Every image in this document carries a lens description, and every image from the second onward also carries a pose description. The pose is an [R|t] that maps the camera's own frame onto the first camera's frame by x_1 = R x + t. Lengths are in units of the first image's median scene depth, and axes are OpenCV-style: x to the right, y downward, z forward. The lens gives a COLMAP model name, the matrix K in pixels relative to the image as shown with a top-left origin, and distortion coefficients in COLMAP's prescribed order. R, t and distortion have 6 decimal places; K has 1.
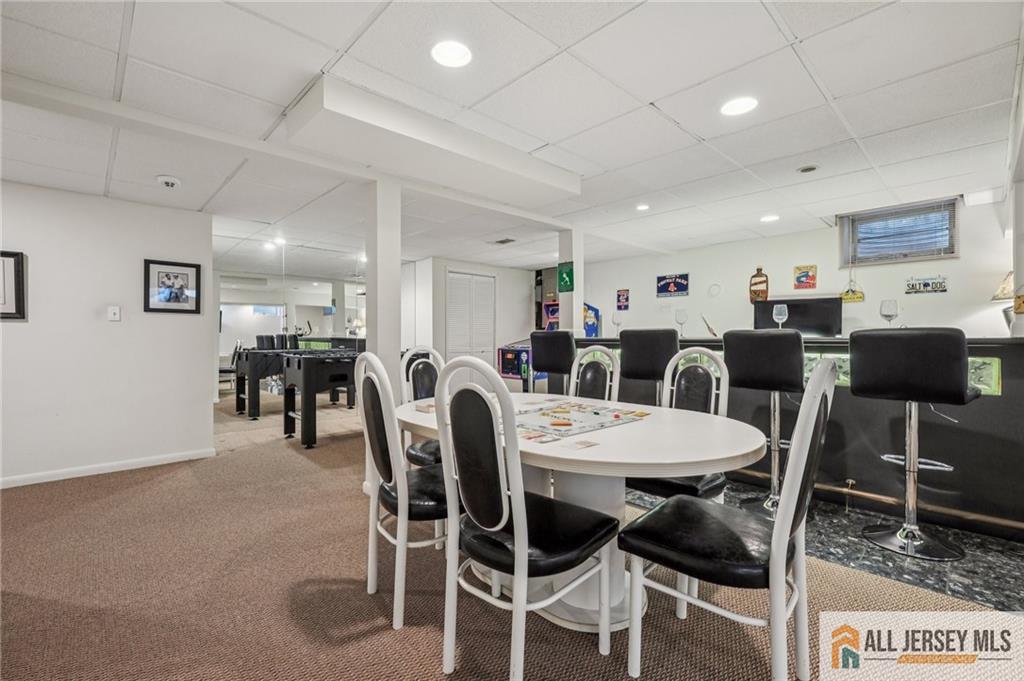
lens RADIAL K [[450.7, 0, 512.0], [0, 450.7, 340.5], [0, 0, 1]] dist [-0.001107, 0.000117]
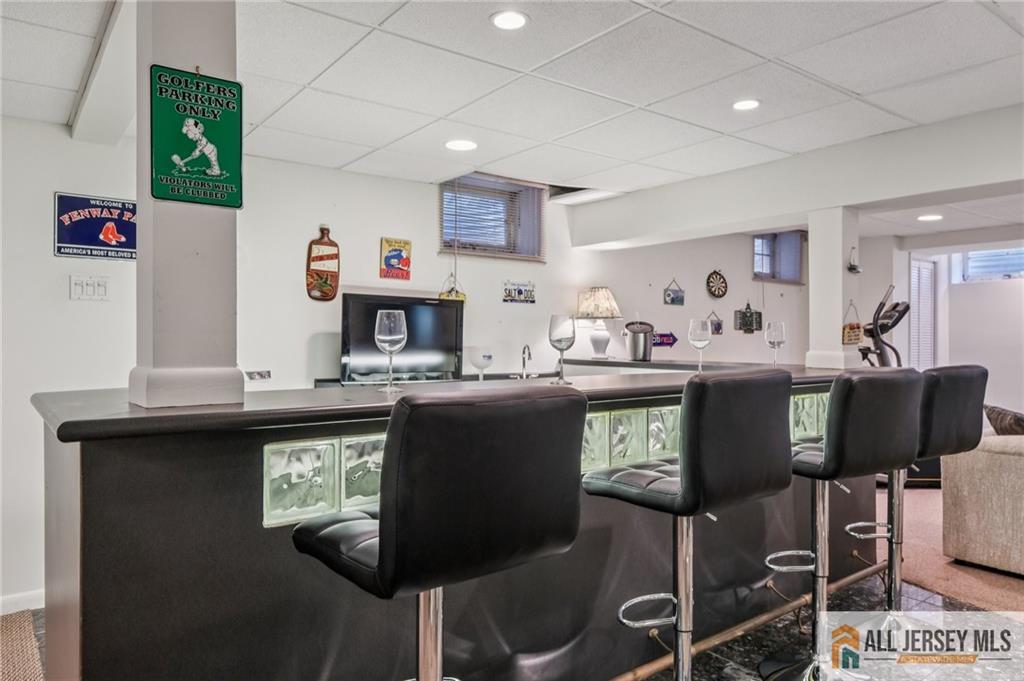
lens RADIAL K [[679.0, 0, 512.0], [0, 679.0, 340.5], [0, 0, 1]] dist [0.004348, -0.000475]
pose [[0.113013, -0.000646, 0.993593, -0.191559], [0.006927, 0.999976, -0.000137, -0.035487], [-0.993569, 0.006898, 0.113015, 0.755453]]
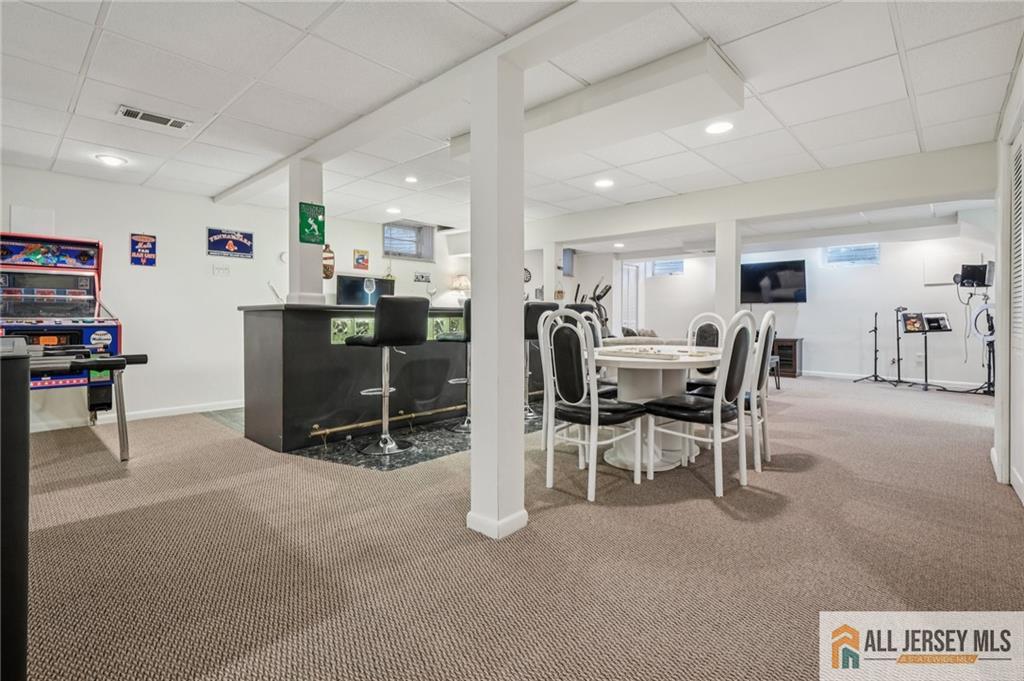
lens RADIAL K [[479.0, 0, 511.4], [0, 479.0, 317.0], [0, 0, 1]] dist [-0.000003, 0.000065]
pose [[-0.055942, 0.000250, 0.998434, -0.652429], [0.005914, 0.999983, 0.000081, 0.015400], [-0.998417, 0.005910, -0.055942, 0.671001]]
